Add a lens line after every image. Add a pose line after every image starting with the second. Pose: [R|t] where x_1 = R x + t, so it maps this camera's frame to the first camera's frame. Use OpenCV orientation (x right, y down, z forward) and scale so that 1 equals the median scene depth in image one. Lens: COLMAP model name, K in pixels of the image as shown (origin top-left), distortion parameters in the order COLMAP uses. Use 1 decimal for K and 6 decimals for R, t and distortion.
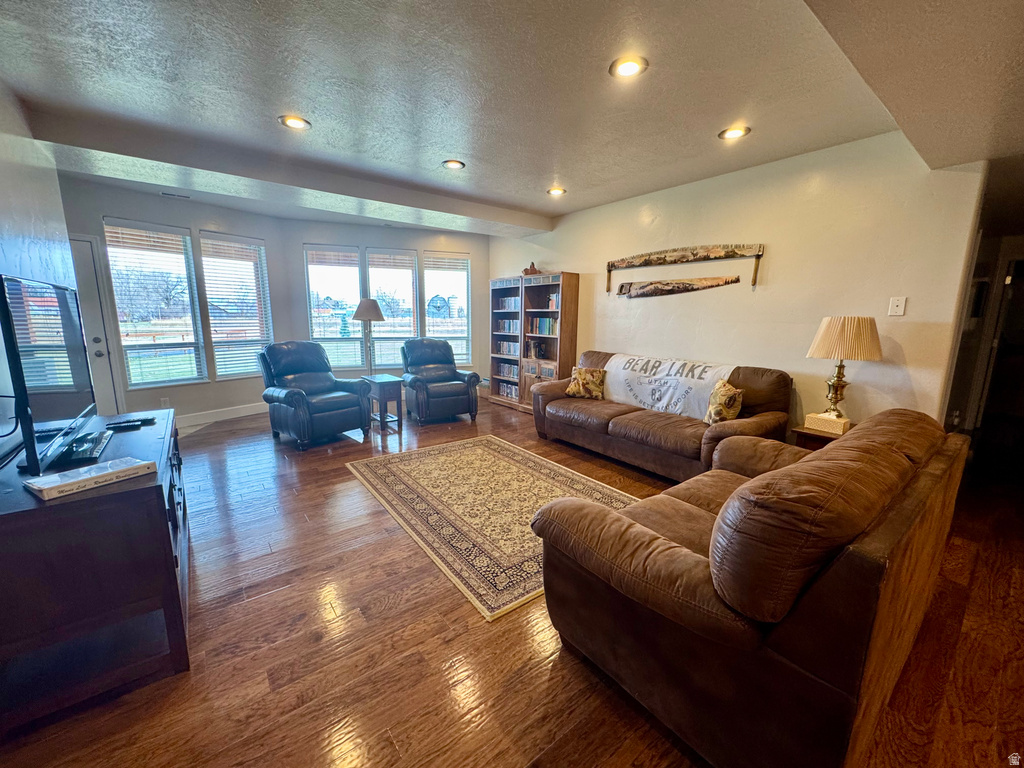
lens RADIAL K [[405.8, 0, 513.8], [0, 405.8, 384.3], [0, 0, 1]] dist [-0.002229, 0.000354]
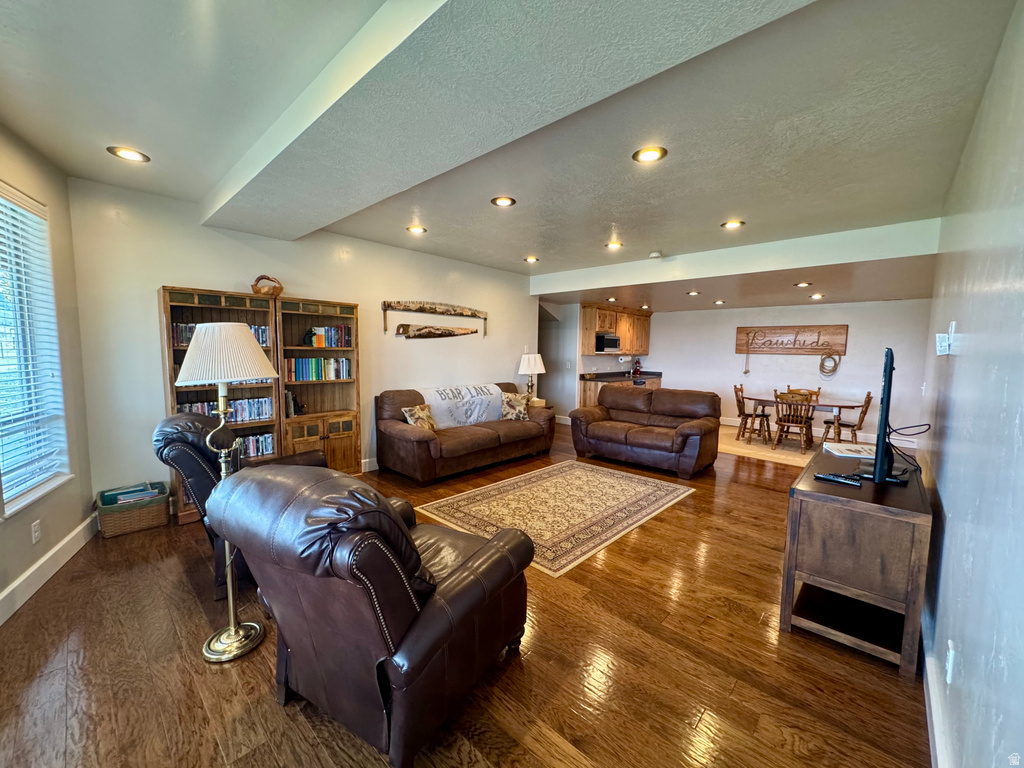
lens RADIAL K [[405.8, 0, 508.7], [0, 405.8, 386.3], [0, 0, 1]] dist [-0.002229, 0.000354]
pose [[-0.151305, -0.096483, 0.983767, -0.790747], [0.156943, 0.980256, 0.120277, -0.162638], [-0.975949, 0.172594, -0.133176, 0.842991]]
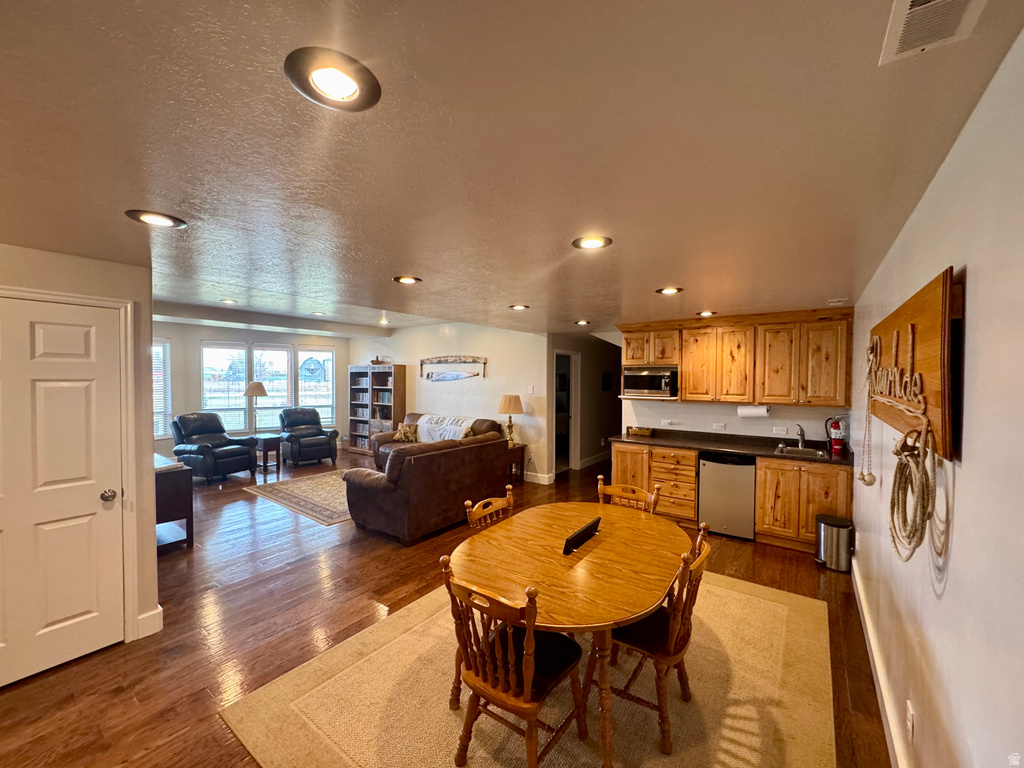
lens RADIAL K [[405.8, 0, 509.9], [0, 405.8, 382.1], [0, 0, 1]] dist [-0.002229, 0.000354]
pose [[0.963014, -0.008843, 0.269308, 0.131452], [0.050881, 0.987449, -0.149518, 0.057578], [-0.264606, 0.157690, 0.951377, -0.655310]]
